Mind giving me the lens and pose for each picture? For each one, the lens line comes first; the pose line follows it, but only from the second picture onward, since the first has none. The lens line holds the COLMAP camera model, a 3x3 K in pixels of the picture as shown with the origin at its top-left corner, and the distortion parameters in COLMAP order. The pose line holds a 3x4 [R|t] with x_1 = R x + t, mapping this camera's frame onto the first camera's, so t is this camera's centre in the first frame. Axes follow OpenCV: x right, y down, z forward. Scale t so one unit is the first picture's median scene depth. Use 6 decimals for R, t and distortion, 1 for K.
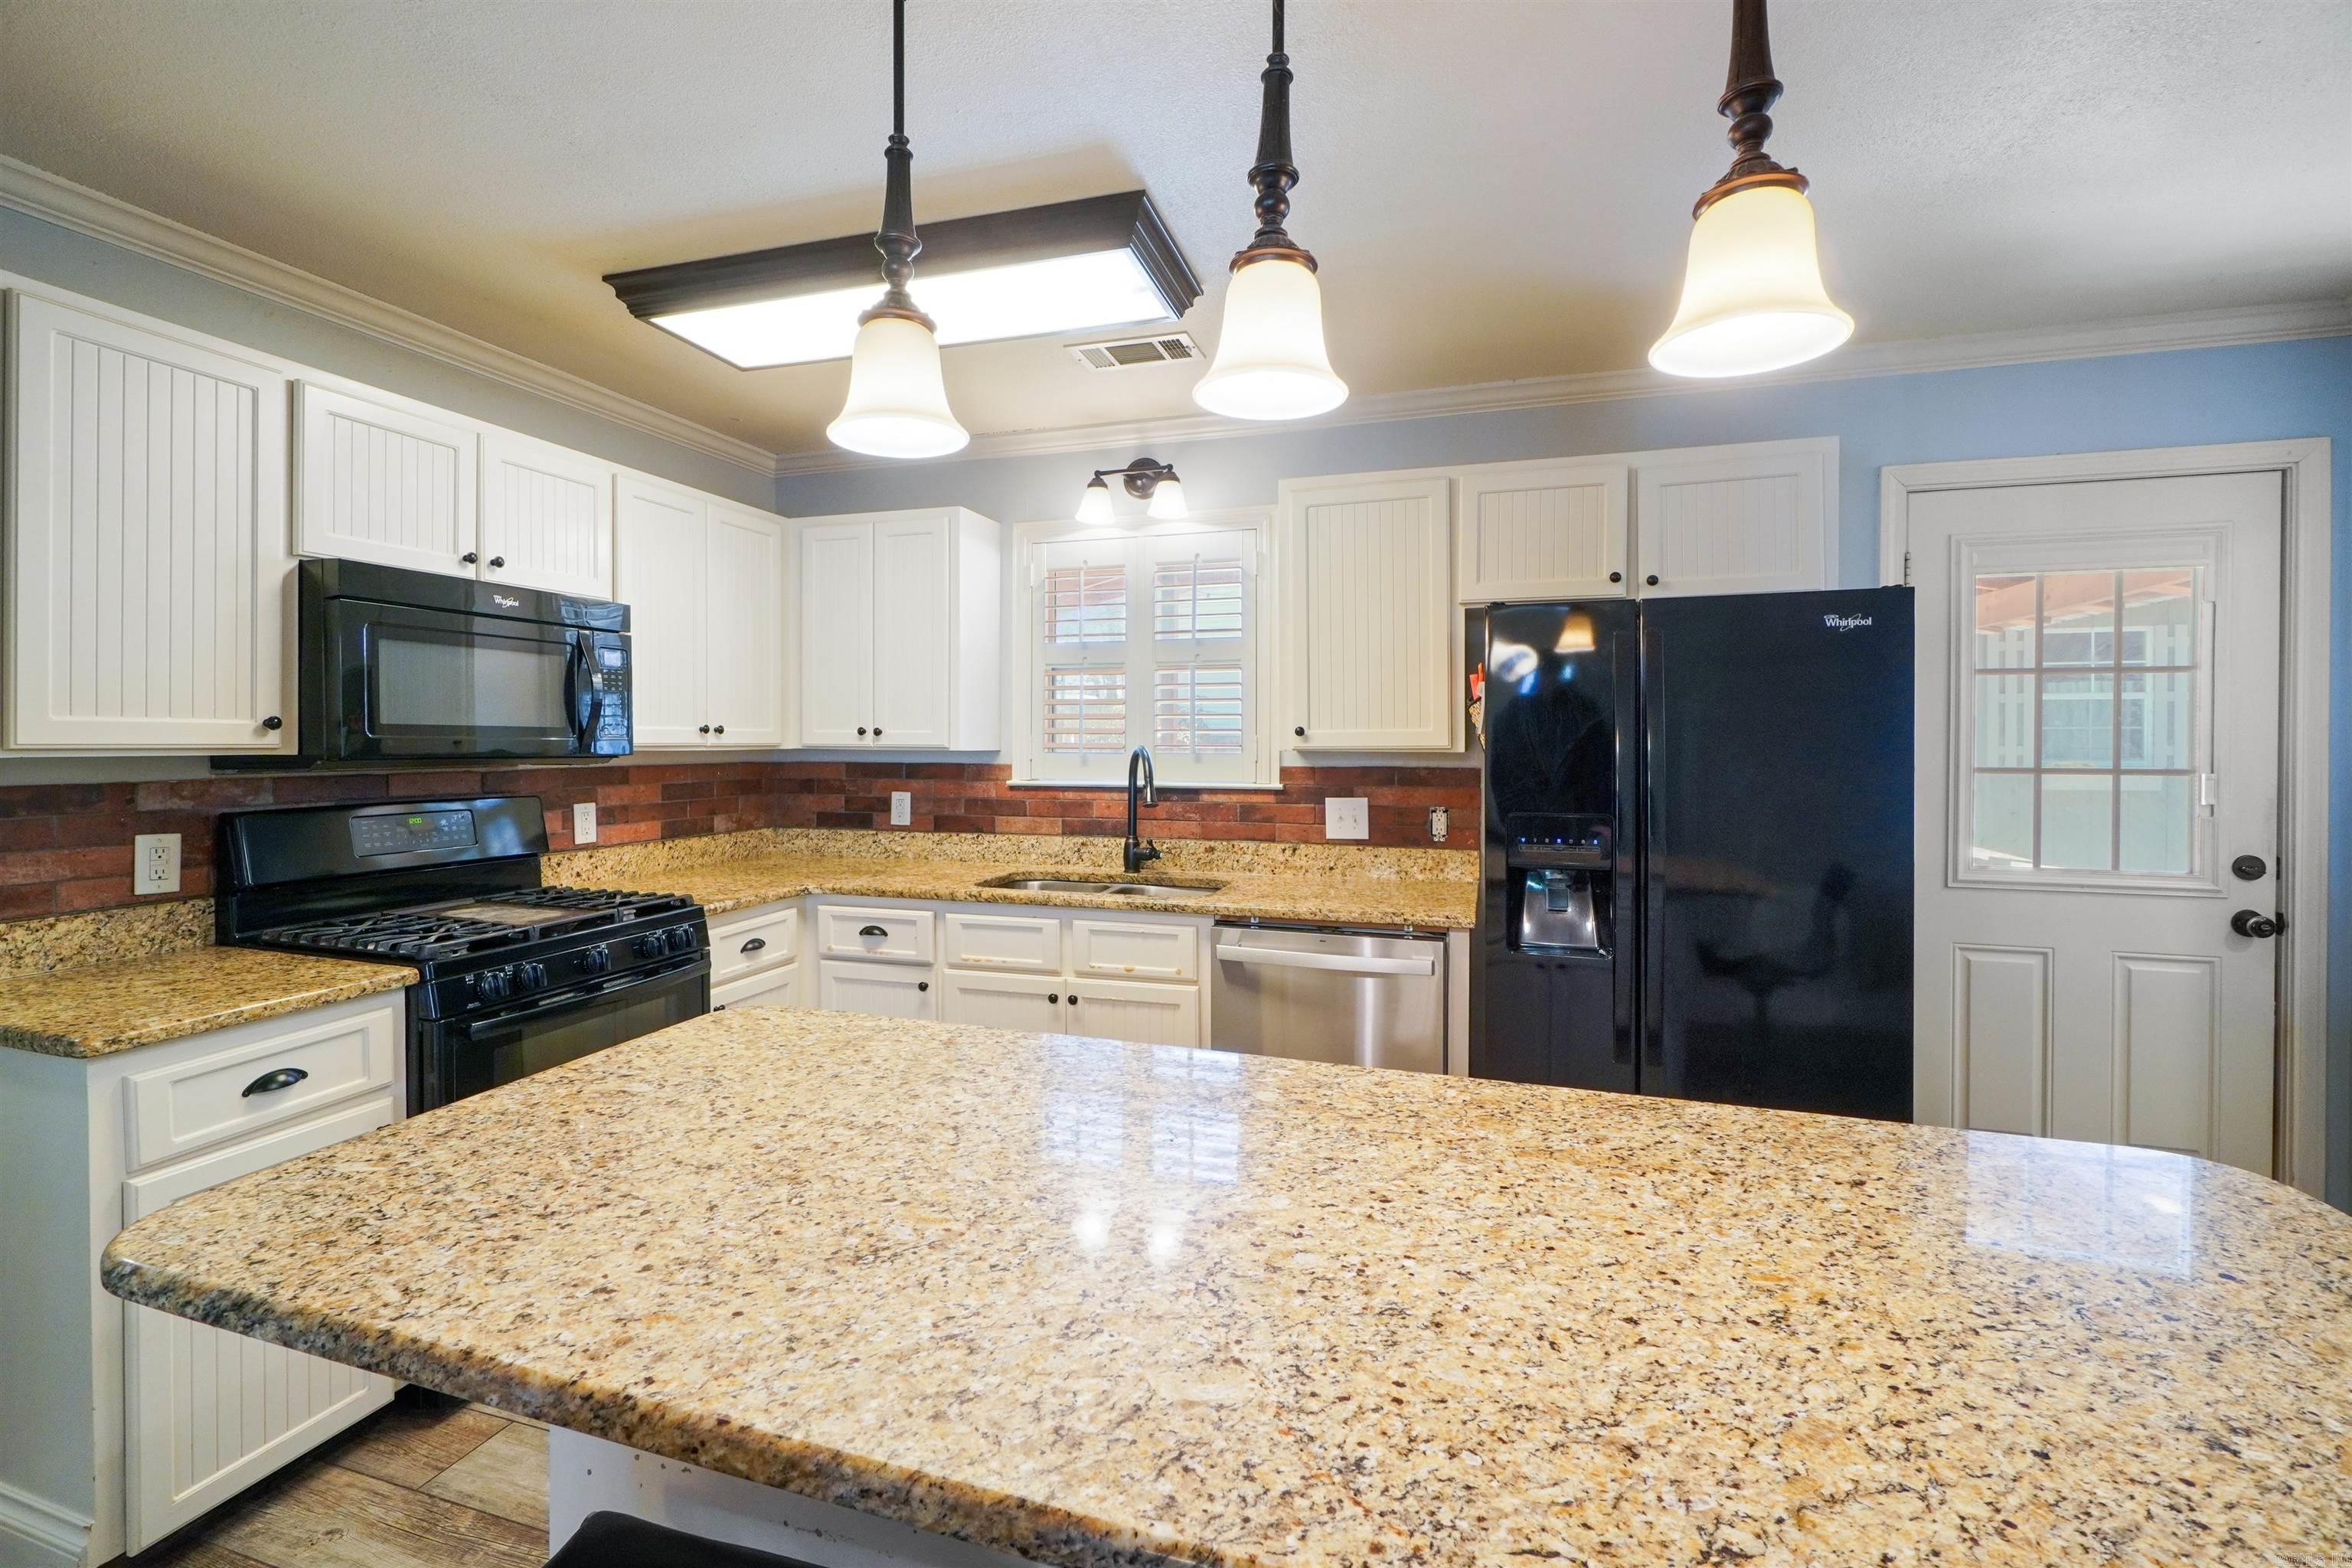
lens RADIAL K [[1015.1, 0, 1170.4], [0, 1015.1, 753.1], [0, 0, 1]] dist [-0.001952, -0.000972]
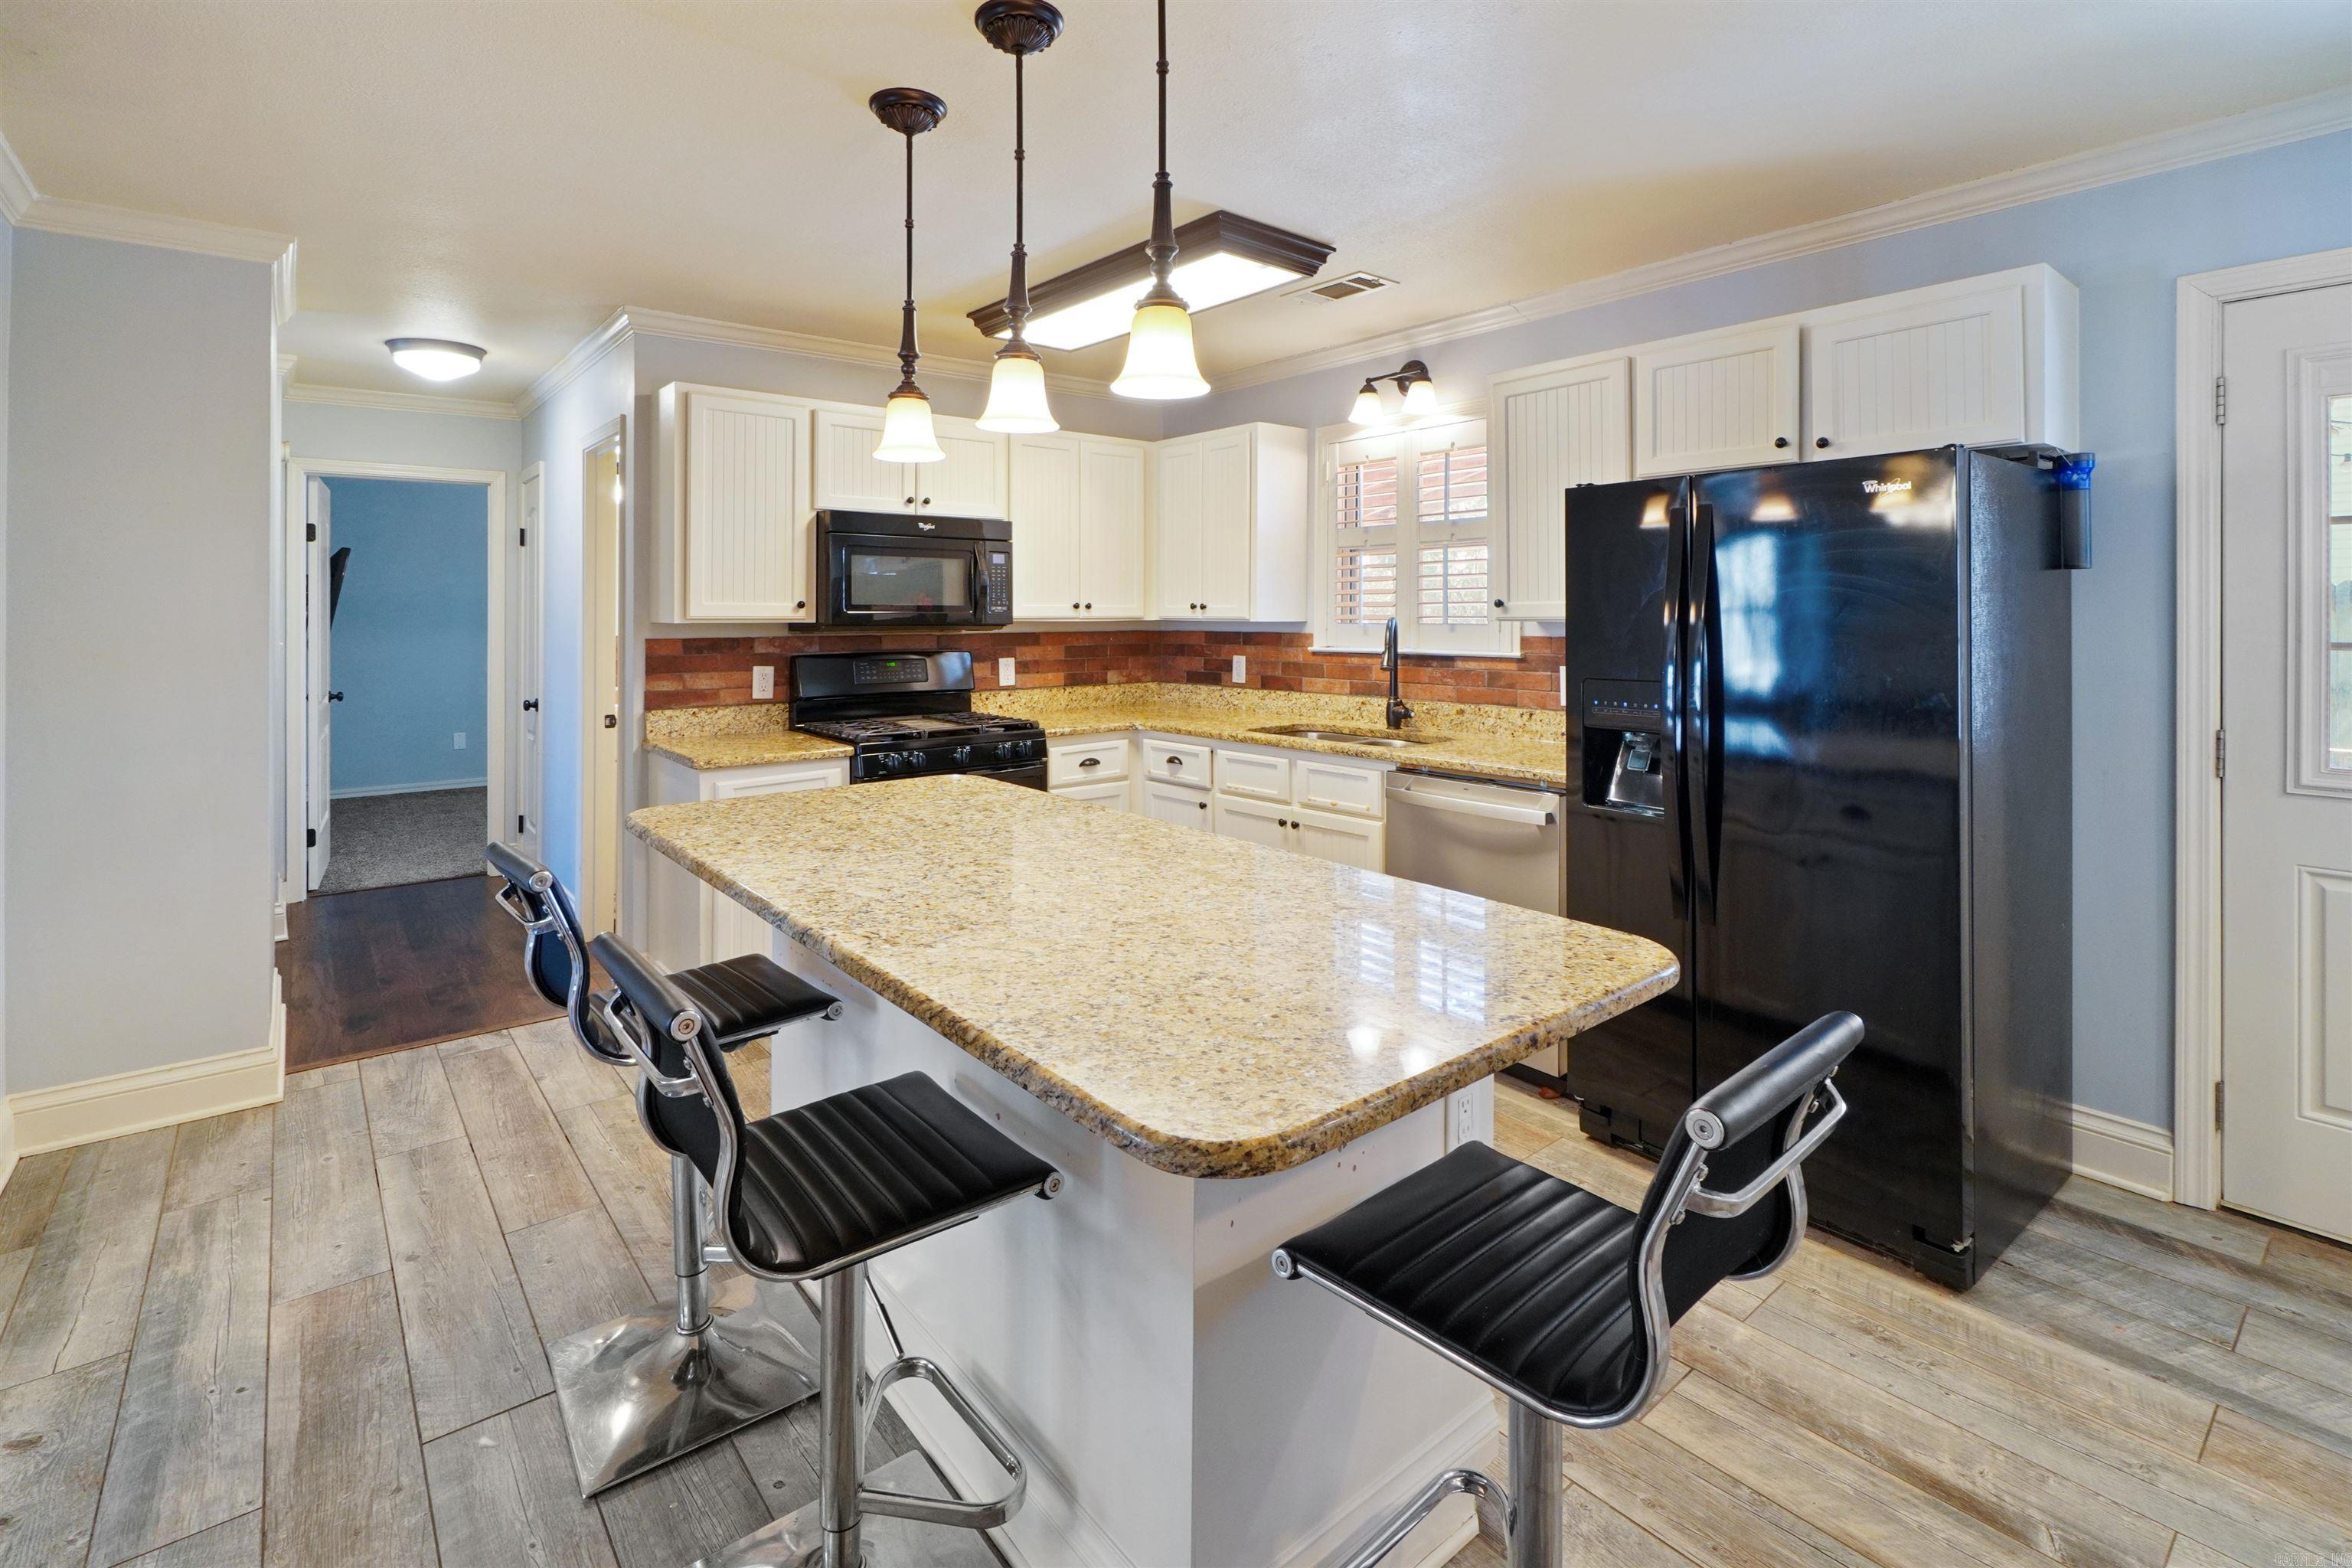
lens RADIAL K [[1065.6, 0, 1177.1], [0, 1065.6, 613.4], [0, 0, 1]] dist [0.000151, -0.000264]
pose [[0.846164, -0.003933, -0.532908, 0.419517], [-0.002839, 0.999925, -0.011886, 0.003608], [0.532915, 0.011571, 0.846090, -0.146610]]
